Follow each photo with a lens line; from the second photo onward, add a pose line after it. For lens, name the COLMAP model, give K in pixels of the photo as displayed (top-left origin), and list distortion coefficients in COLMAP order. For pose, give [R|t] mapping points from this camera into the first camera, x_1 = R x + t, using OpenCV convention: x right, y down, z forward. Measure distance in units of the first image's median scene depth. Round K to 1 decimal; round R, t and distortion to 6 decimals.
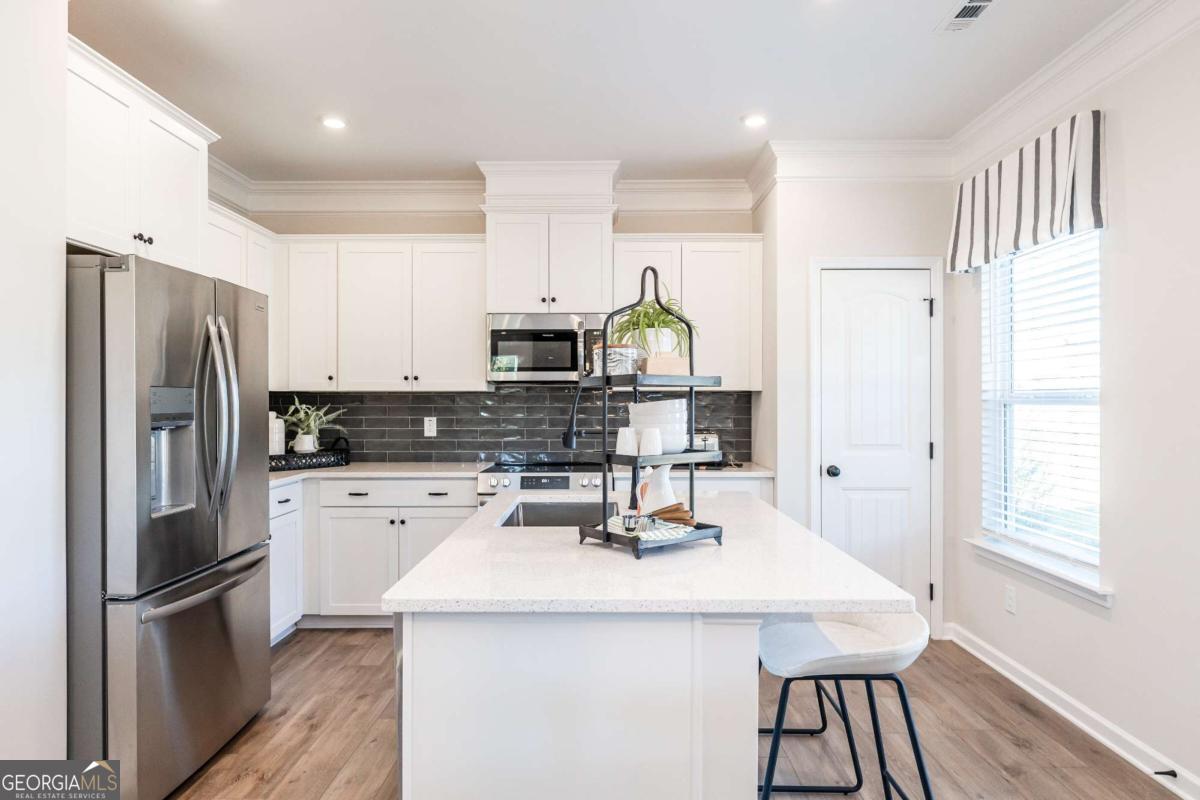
lens RADIAL K [[726.5, 0, 601.3], [0, 726.5, 400.6], [0, 0, 1]] dist [0.000283, -0.000919]
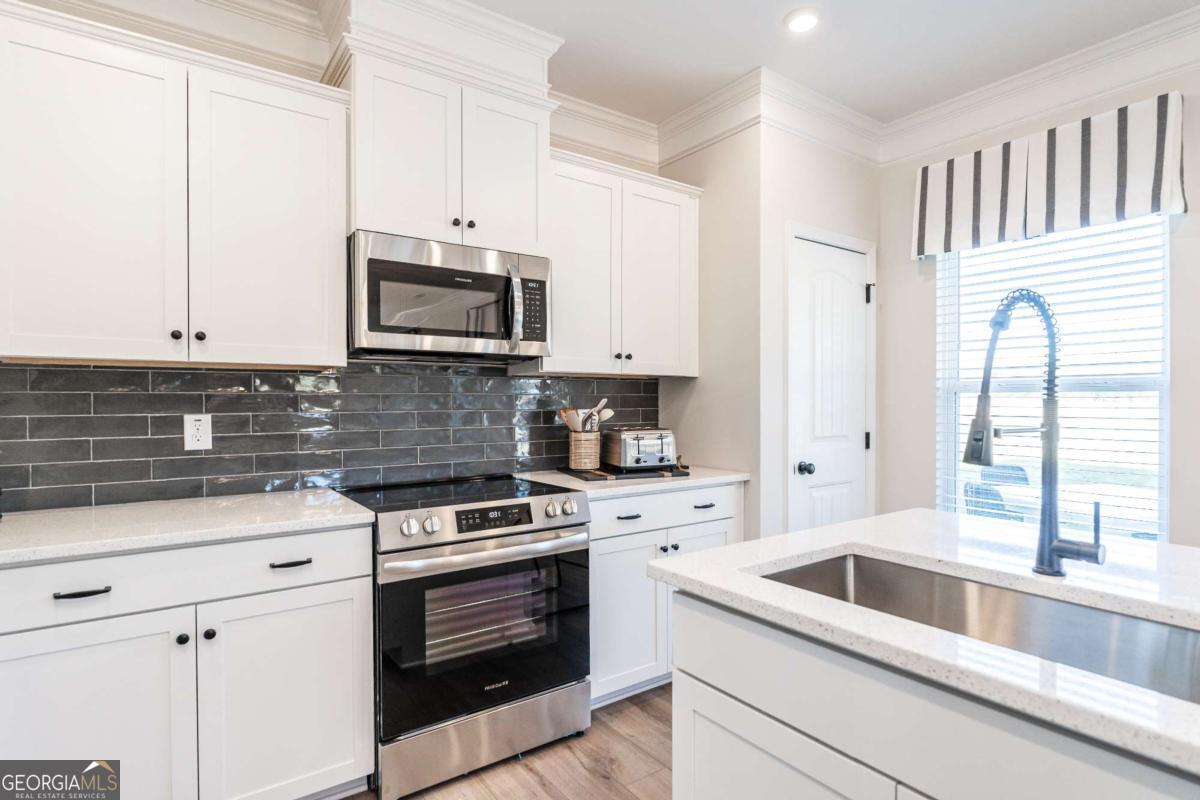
lens RADIAL K [[605.6, 0, 601.8], [0, 605.6, 406.7], [0, 0, 1]] dist [-0.002621, 0.000040]
pose [[0.802127, -0.006039, 0.597123, -0.307752], [-0.000409, 0.999943, 0.010662, 0.014325], [-0.597153, -0.008796, 0.802079, 0.540594]]
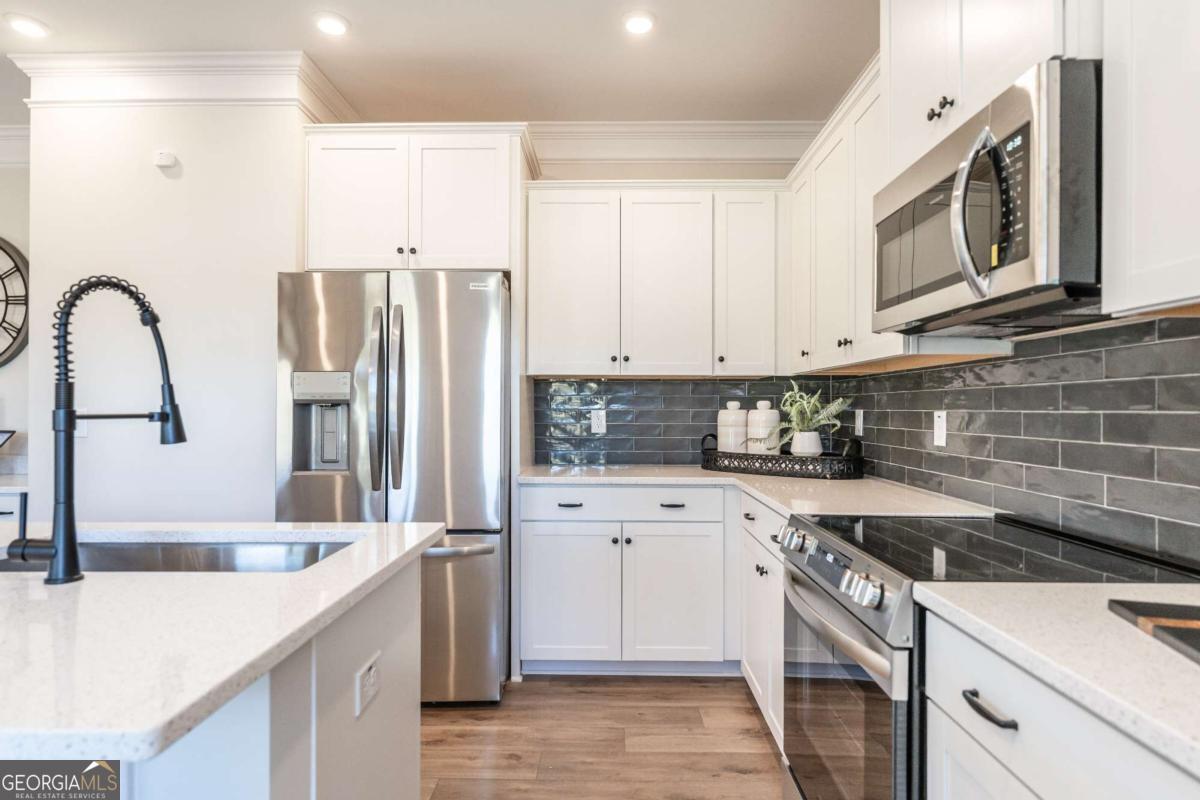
lens RADIAL K [[655.6, 0, 601.3], [0, 655.6, 409.0], [0, 0, 1]] dist [0.002445, 0.000120]
pose [[-0.015151, 0.004064, -0.999877, 0.301780], [0.000289, 0.999992, 0.004061, 0.022854], [0.999885, -0.000227, -0.015152, 0.884188]]
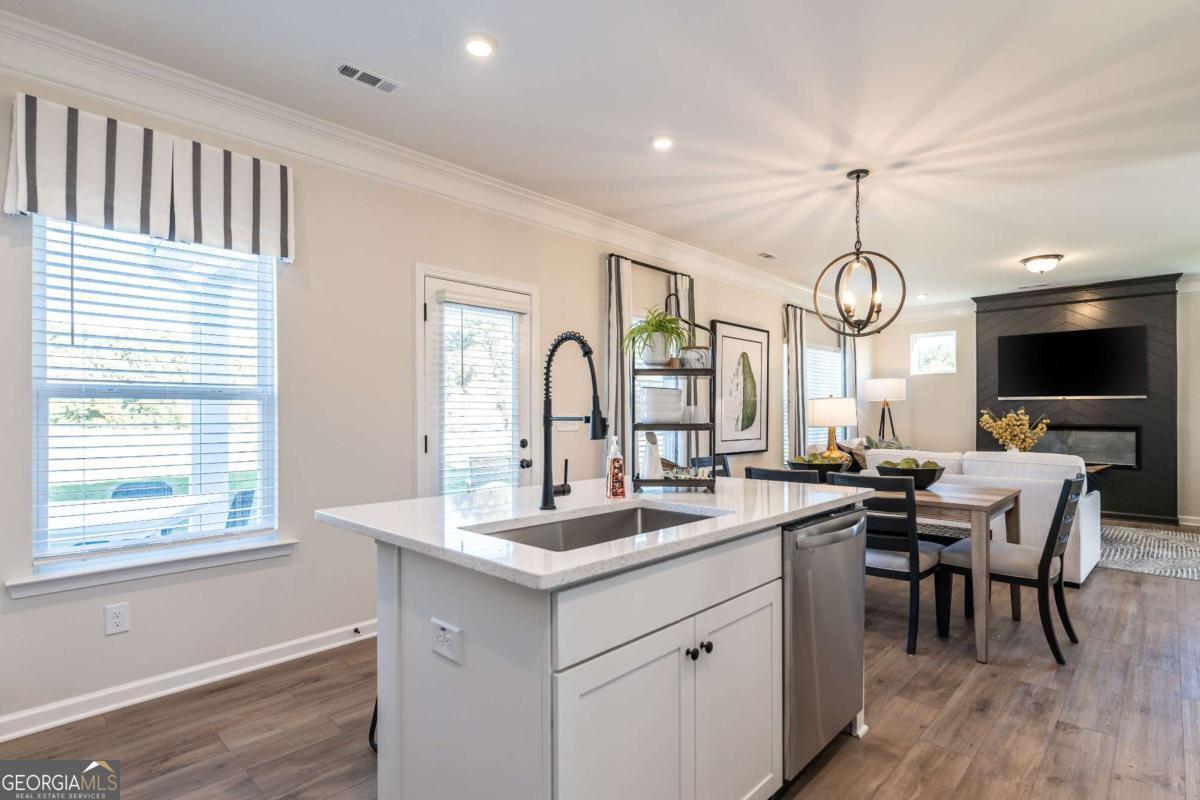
lens RADIAL K [[614.3, 0, 604.9], [0, 614.3, 403.7], [0, 0, 1]] dist [-0.002724, -0.000187]
pose [[-0.739625, 0.014052, 0.672873, -0.316891], [0.002805, 0.999838, -0.017796, 0.024412], [-0.673014, -0.011275, -0.739544, 0.972446]]
